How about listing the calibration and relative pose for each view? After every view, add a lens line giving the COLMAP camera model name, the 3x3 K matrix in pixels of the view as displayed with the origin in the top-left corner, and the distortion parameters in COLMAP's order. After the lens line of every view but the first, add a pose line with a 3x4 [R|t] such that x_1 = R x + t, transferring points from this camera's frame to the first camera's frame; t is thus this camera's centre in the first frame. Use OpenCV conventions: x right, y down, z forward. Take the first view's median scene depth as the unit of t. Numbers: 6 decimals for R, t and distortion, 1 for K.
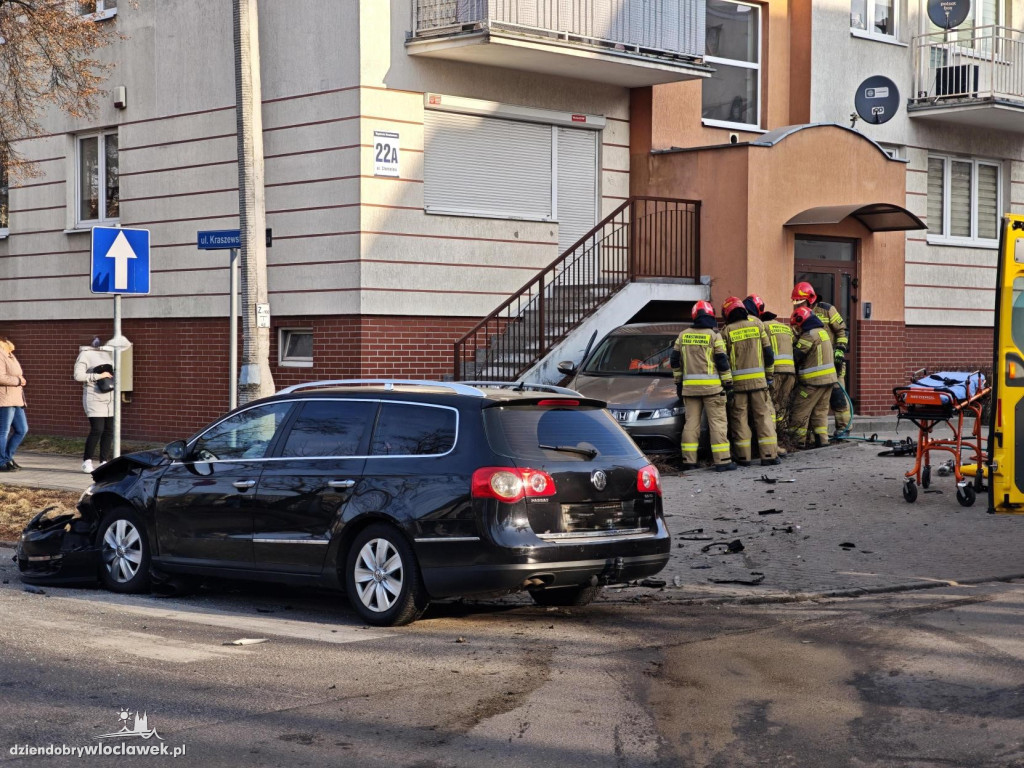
lens RADIAL K [[1842.2, 0, 517.5], [0, 1842.2, 365.2], [0, 0, 1]] dist [0.275930, -0.187832]
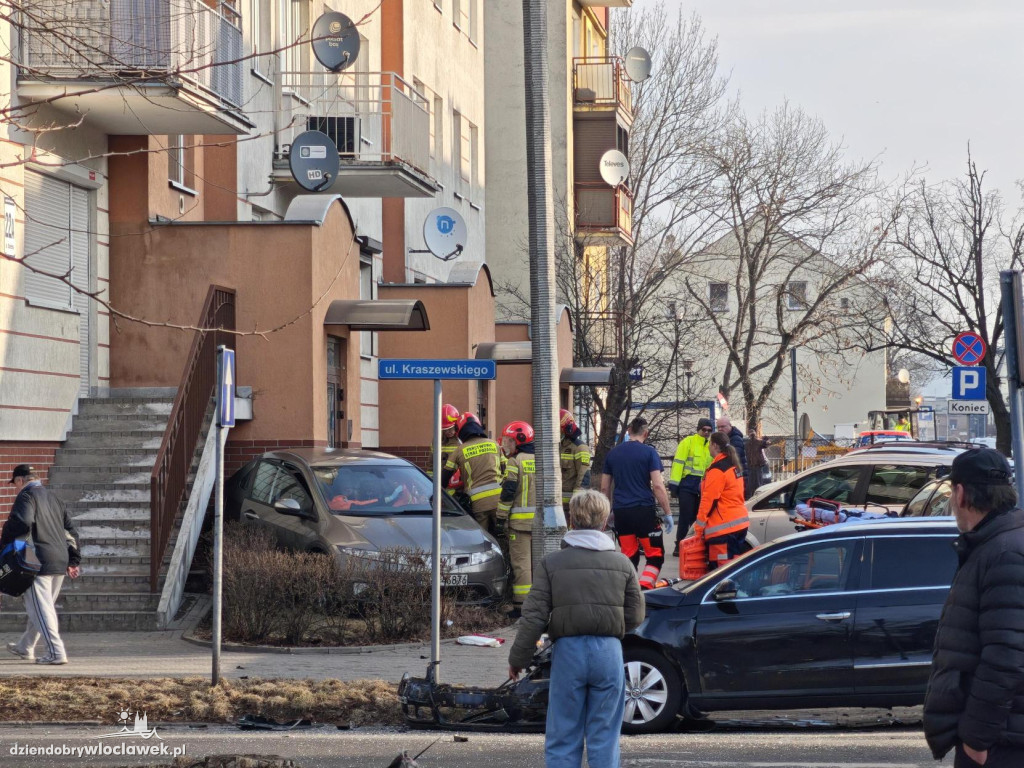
lens RADIAL K [[3678.9, 0, 512.0], [0, 3678.9, 384.0], [0, 0, 1]] dist [0.086106, 2.986010]
pose [[0.756417, 0.005723, 0.654065, -0.836129], [0.013143, 0.999627, -0.023946, -0.010934], [-0.653958, 0.026709, 0.756059, -0.247010]]
